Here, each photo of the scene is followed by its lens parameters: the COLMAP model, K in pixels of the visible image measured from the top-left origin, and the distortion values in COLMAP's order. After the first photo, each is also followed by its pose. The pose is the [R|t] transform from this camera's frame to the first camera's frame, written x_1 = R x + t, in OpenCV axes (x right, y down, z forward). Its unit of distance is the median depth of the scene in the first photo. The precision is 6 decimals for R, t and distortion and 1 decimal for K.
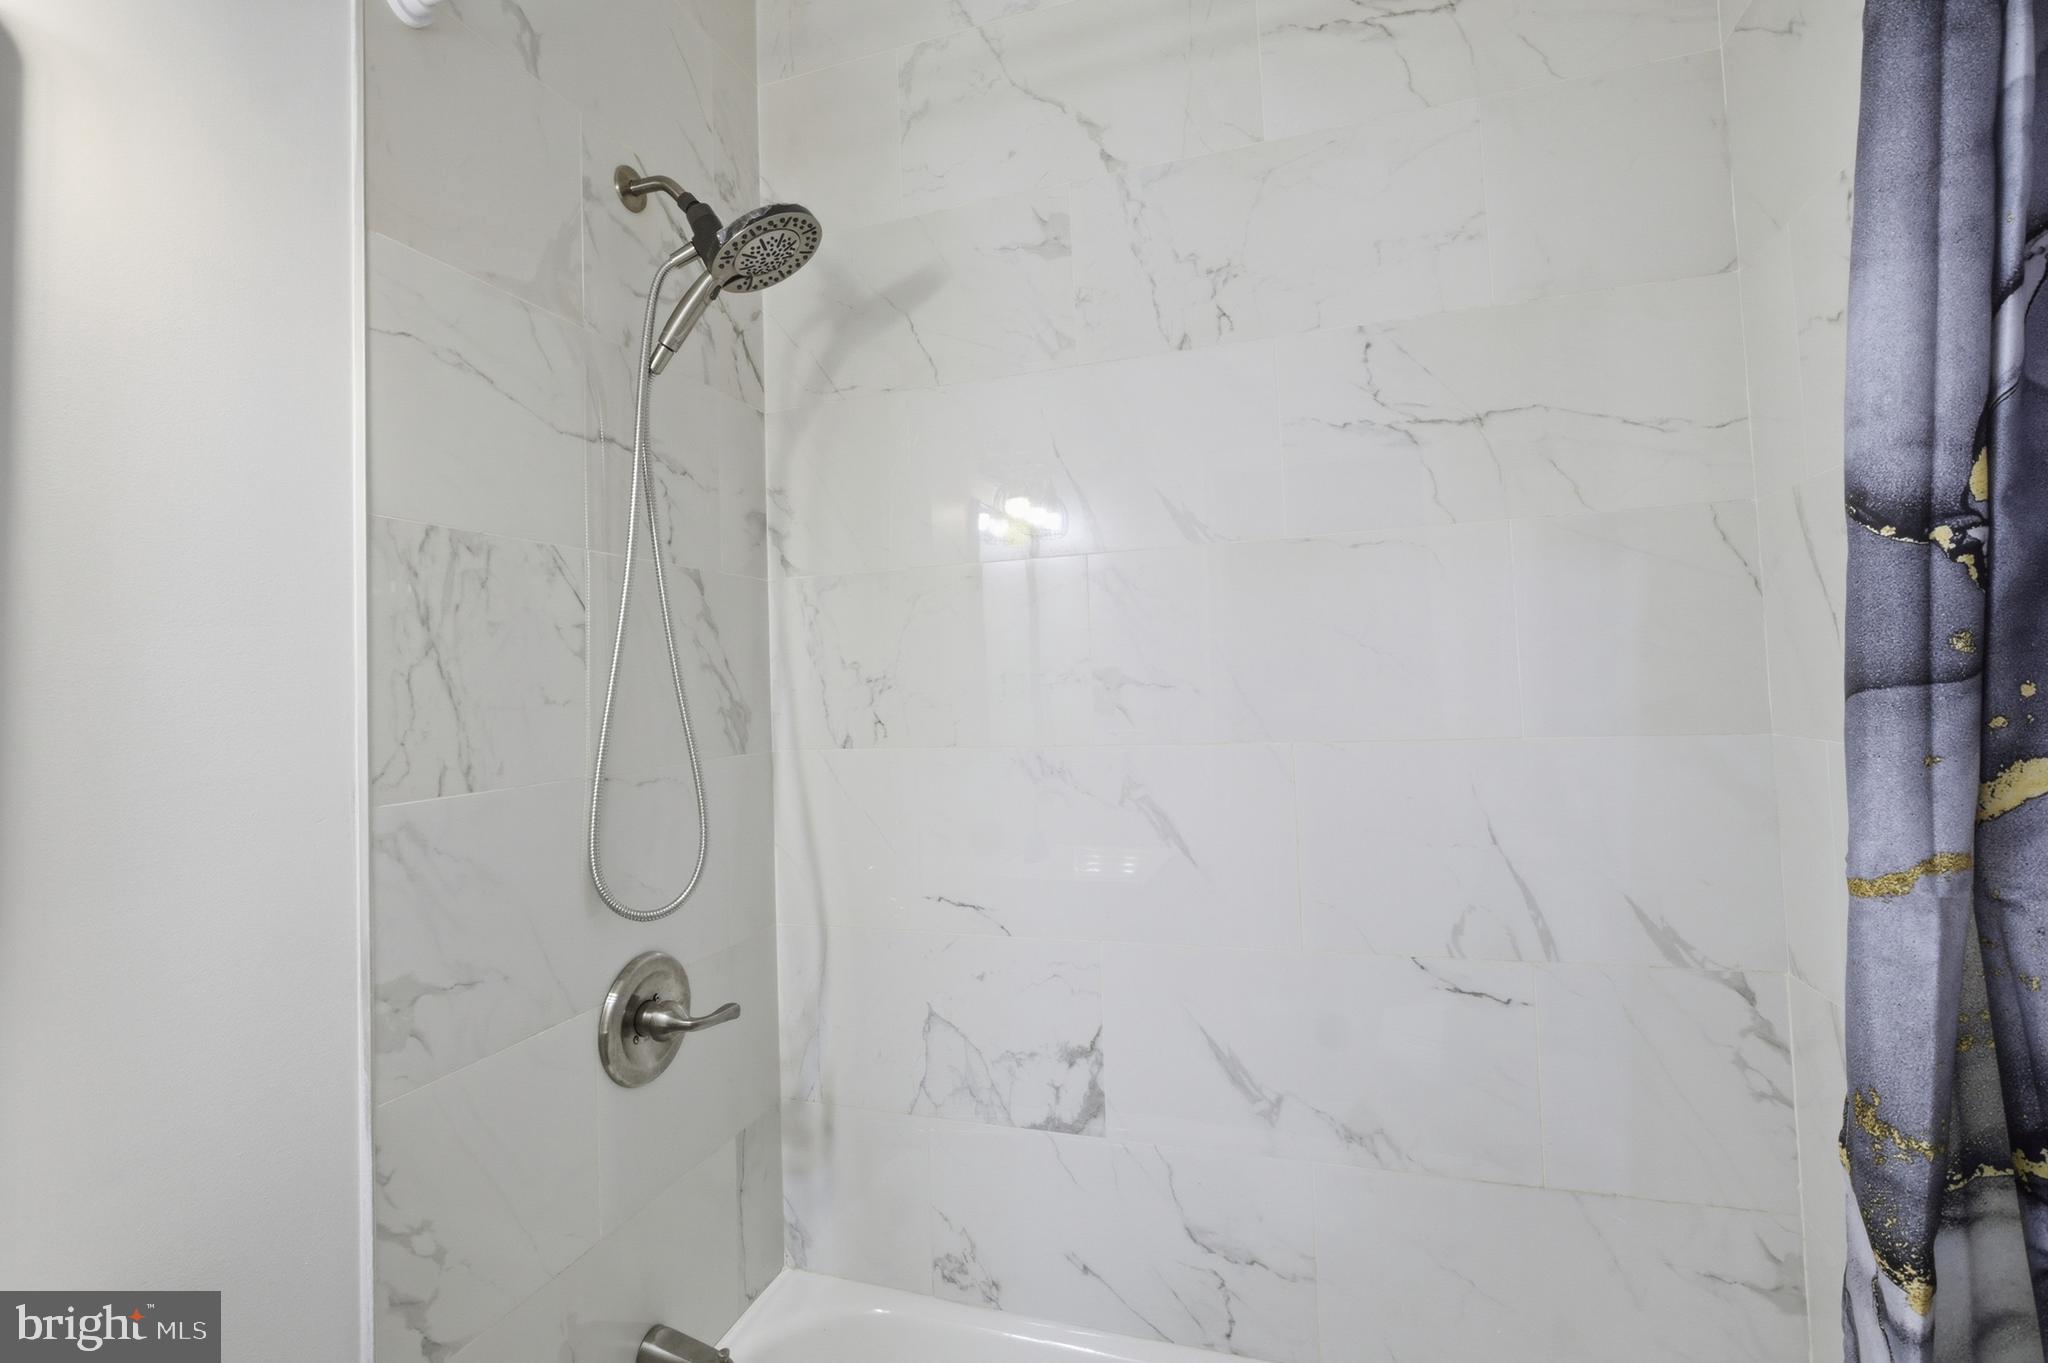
lens RADIAL K [[941.6, 0, 1030.5], [0, 941.6, 676.6], [0, 0, 1]] dist [-0.013331, 0.002939]
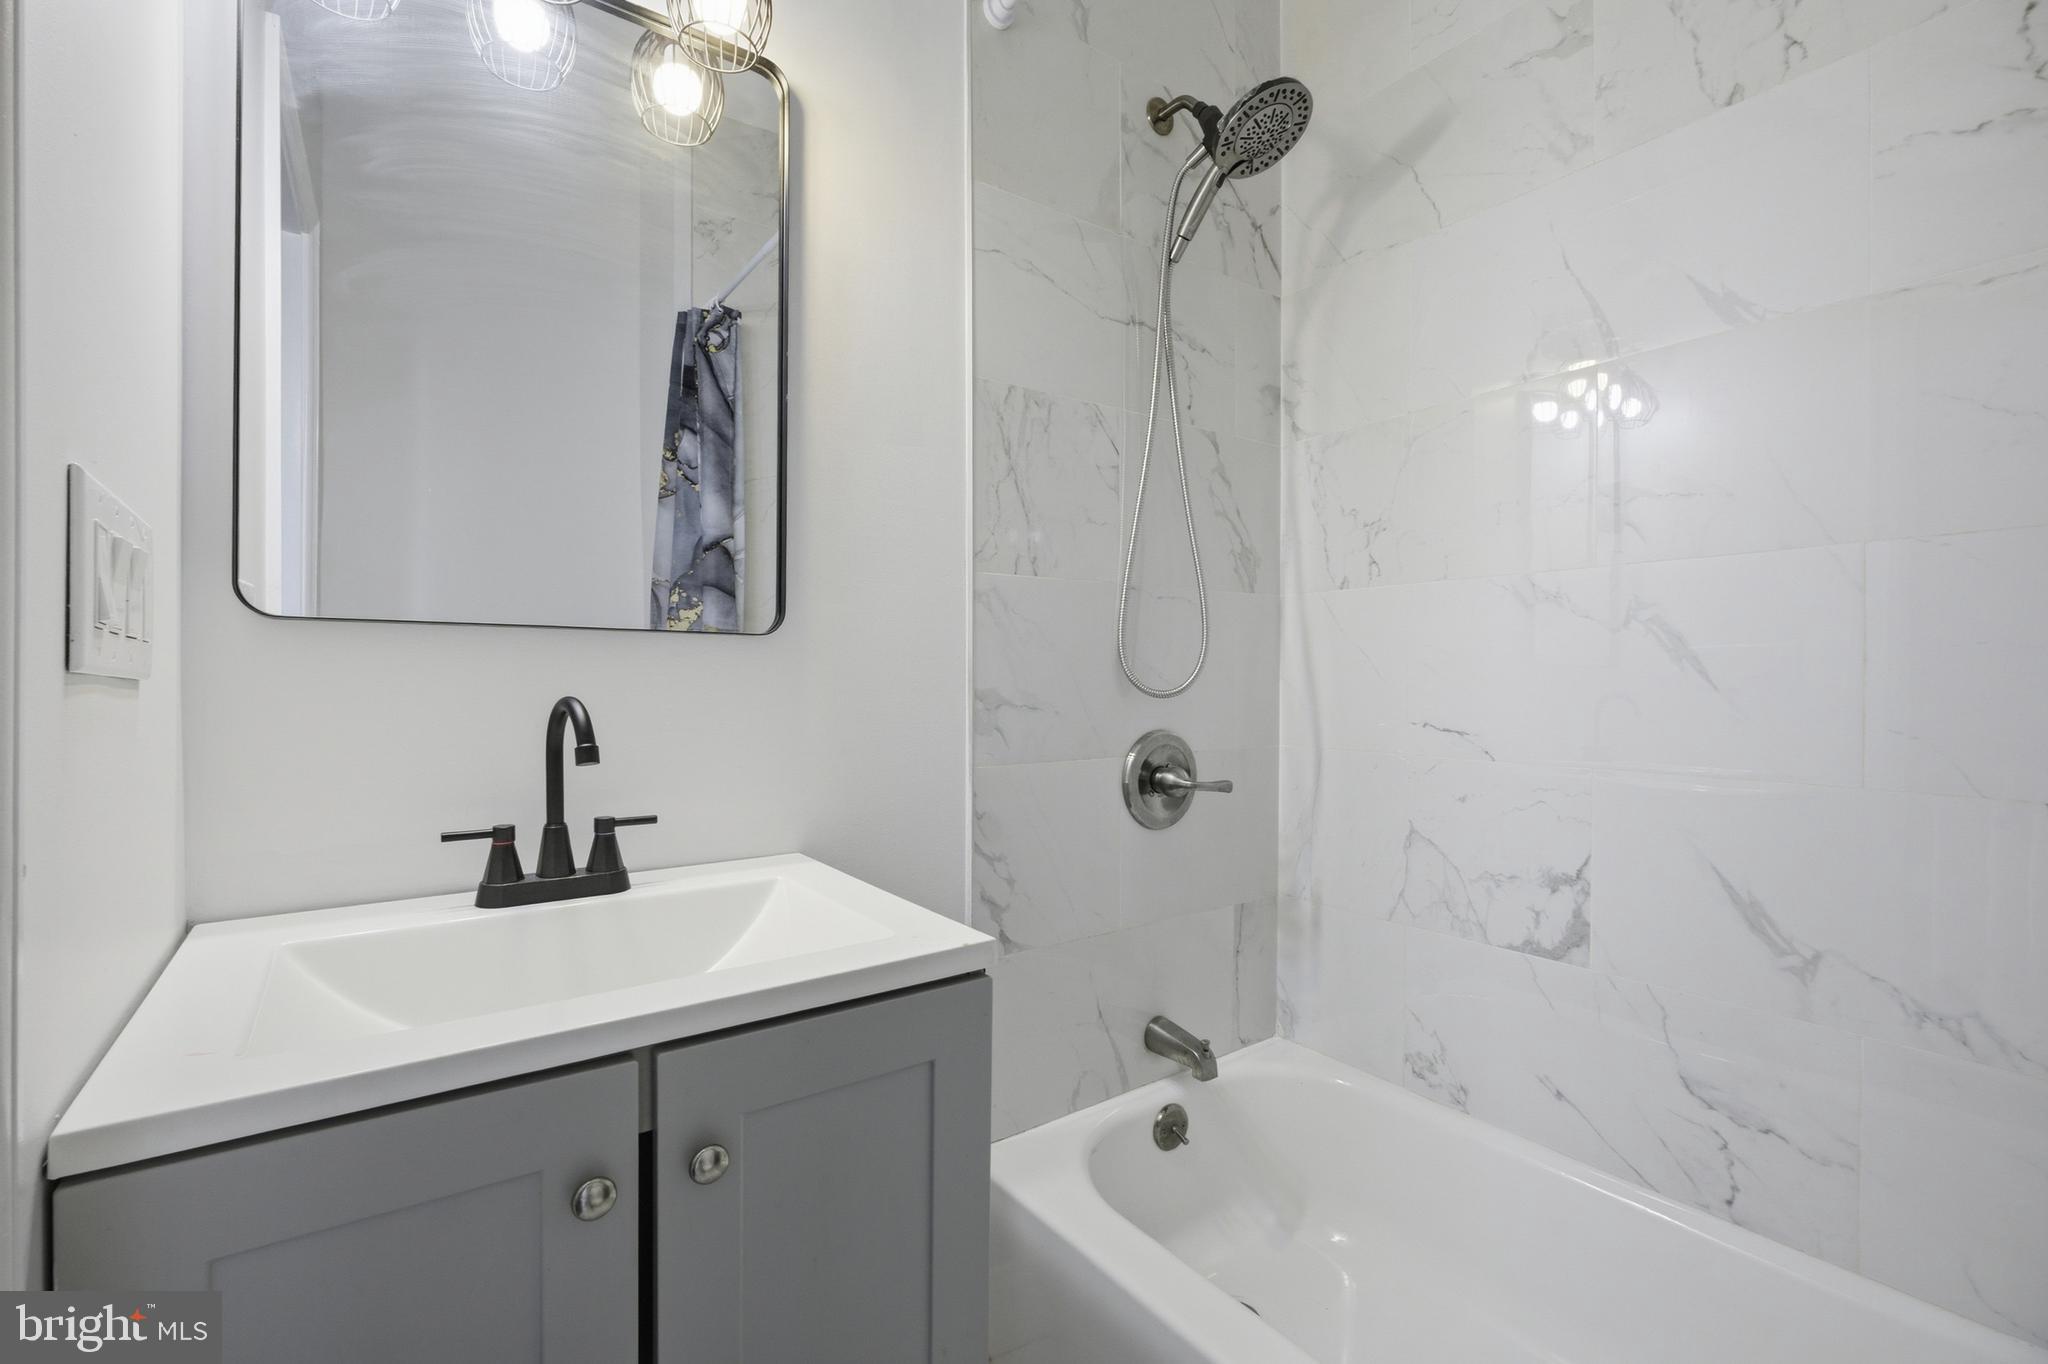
lens RADIAL K [[877.4, 0, 1015.4], [0, 877.4, 679.4], [0, 0, 1]] dist [-0.017064, 0.005129]
pose [[0.806940, 0.043301, -0.589044, 0.126263], [-0.007485, 0.997979, 0.063108, 0.146820], [0.590586, -0.046515, 0.805633, -0.073198]]
